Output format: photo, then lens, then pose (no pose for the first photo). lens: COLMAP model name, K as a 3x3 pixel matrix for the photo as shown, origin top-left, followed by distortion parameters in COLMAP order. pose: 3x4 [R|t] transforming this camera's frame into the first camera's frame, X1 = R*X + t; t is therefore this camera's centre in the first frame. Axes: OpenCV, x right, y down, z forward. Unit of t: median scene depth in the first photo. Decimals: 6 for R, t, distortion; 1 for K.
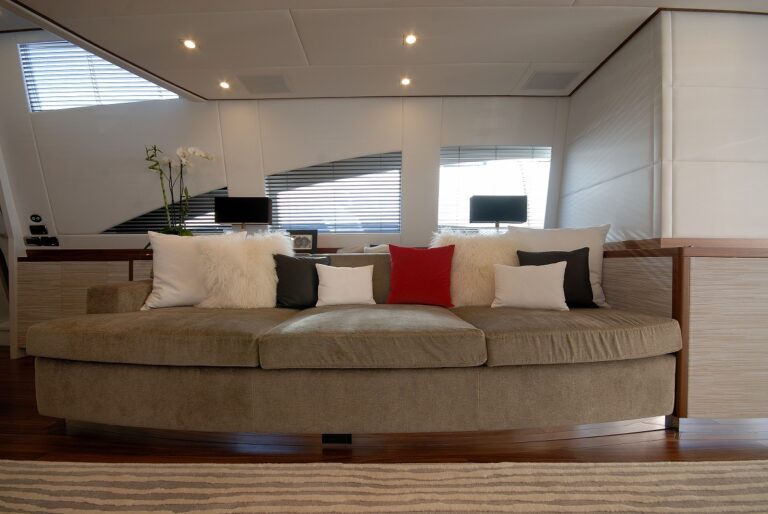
lens RADIAL K [[337.7, 0, 385.8], [0, 337.7, 260.8], [0, 0, 1]] dist [-0.007863, -0.003330]
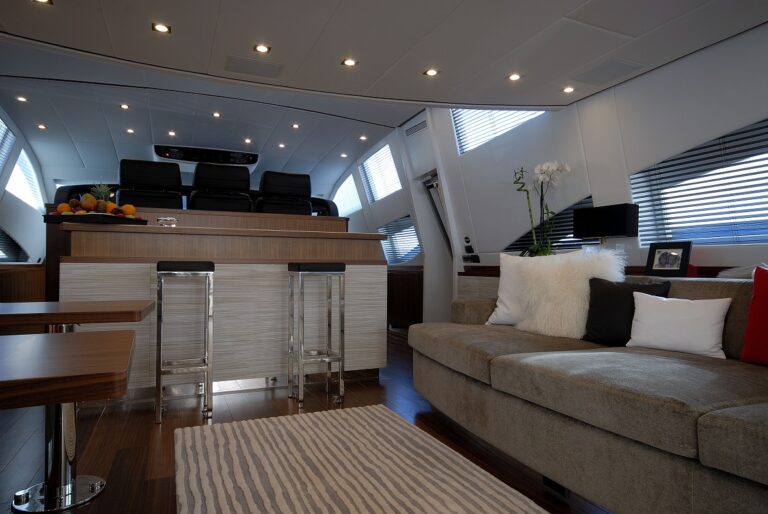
lens RADIAL K [[490.0, 0, 383.3], [0, 490.0, 257.5], [0, 0, 1]] dist [0.005416, 0.000634]
pose [[0.402579, -0.009530, -0.915336, 0.643450], [-0.006540, 0.999890, -0.013286, -0.055650], [0.915362, 0.011335, 0.402472, 0.011262]]
